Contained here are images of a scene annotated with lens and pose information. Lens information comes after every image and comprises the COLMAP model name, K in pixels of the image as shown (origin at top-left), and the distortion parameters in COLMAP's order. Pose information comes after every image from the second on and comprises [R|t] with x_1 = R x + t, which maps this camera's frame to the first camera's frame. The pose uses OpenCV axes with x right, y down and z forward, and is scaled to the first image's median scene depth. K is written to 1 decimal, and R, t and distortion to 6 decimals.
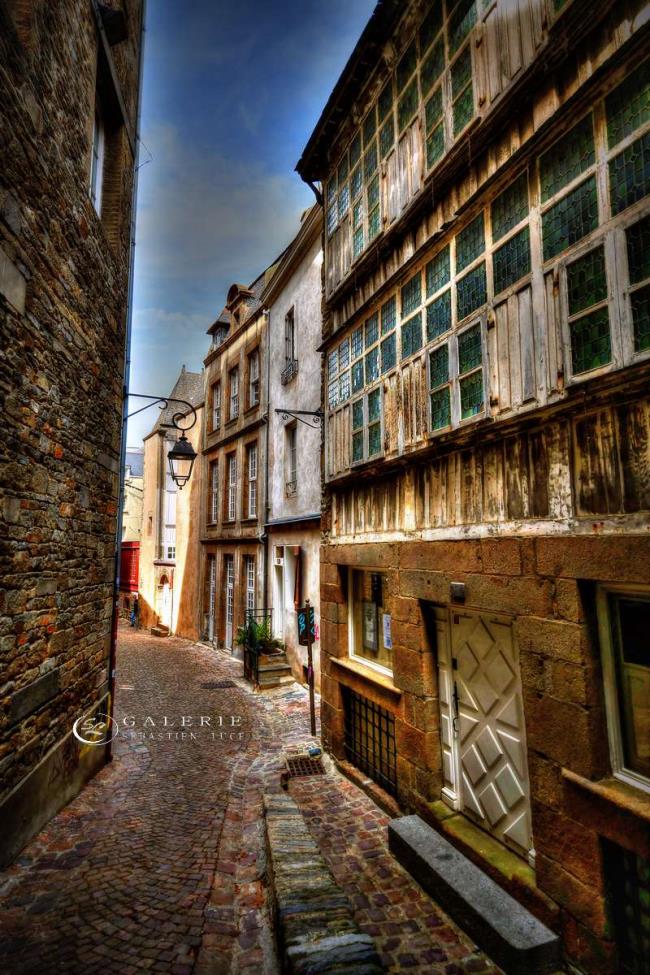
lens RADIAL K [[528.2, 0, 324.2], [0, 528.2, 487.6], [0, 0, 1]] dist [0.007292, 0.001052]
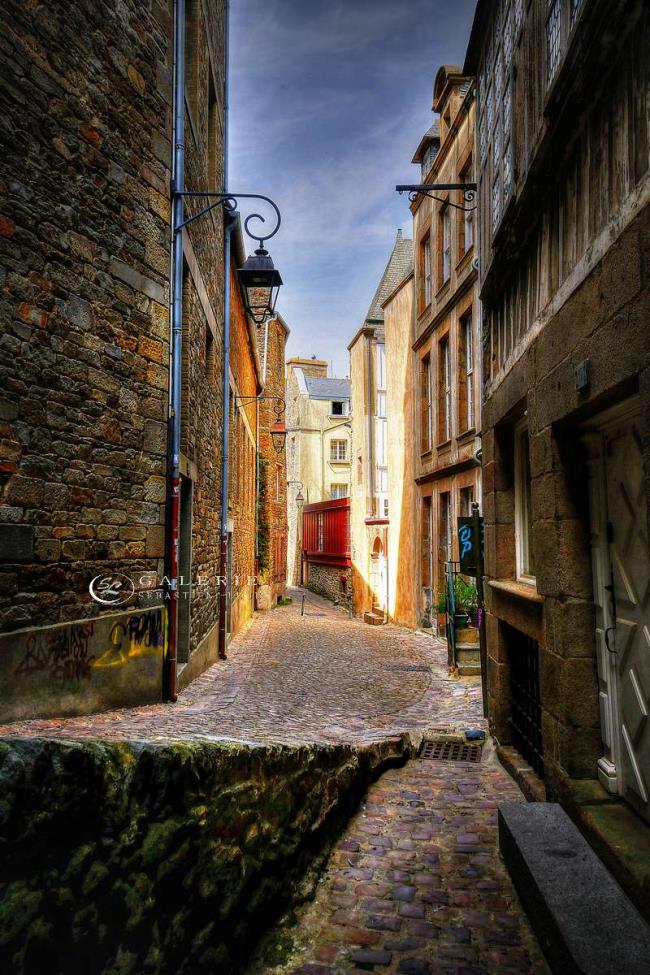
lens RADIAL K [[795.0, 0, 325.7], [0, 795.0, 486.3], [0, 0, 1]] dist [0.047334, 0.001316]
pose [[0.909884, -0.022522, -0.414251, 0.217785], [0.044210, 0.998103, 0.042842, 0.161540], [0.412501, -0.057295, 0.909154, 0.094214]]
